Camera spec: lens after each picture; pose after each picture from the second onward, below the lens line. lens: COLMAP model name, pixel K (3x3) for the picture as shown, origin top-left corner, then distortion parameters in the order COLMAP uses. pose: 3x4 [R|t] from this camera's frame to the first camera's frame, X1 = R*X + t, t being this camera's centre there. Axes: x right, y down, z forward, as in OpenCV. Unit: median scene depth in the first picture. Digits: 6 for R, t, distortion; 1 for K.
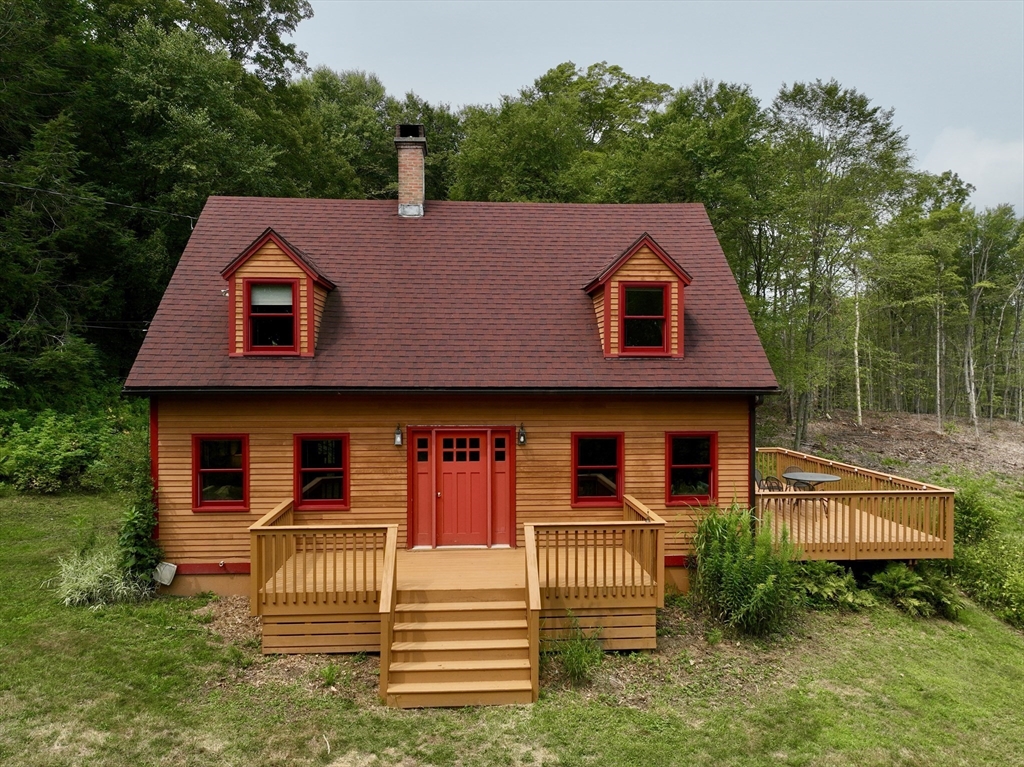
lens RADIAL K [[717.8, 0, 512.0], [0, 717.8, 383.3], [0, 0, 1]] dist [0.008022, 0.000715]
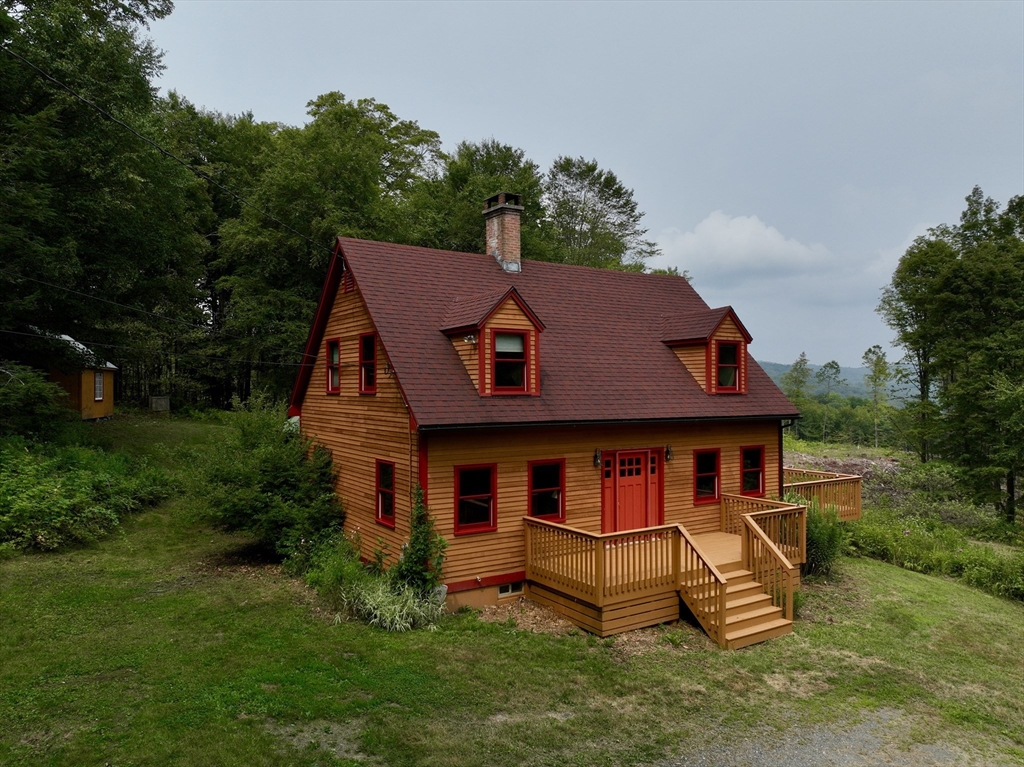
lens RADIAL K [[717.8, 0, 511.8], [0, 717.8, 382.8], [0, 0, 1]] dist [0.008022, 0.000715]
pose [[0.872909, 0.002289, 0.487877, -0.894205], [0.009431, 0.999723, -0.021563, -0.033019], [-0.487791, 0.023424, 0.872646, -0.021607]]
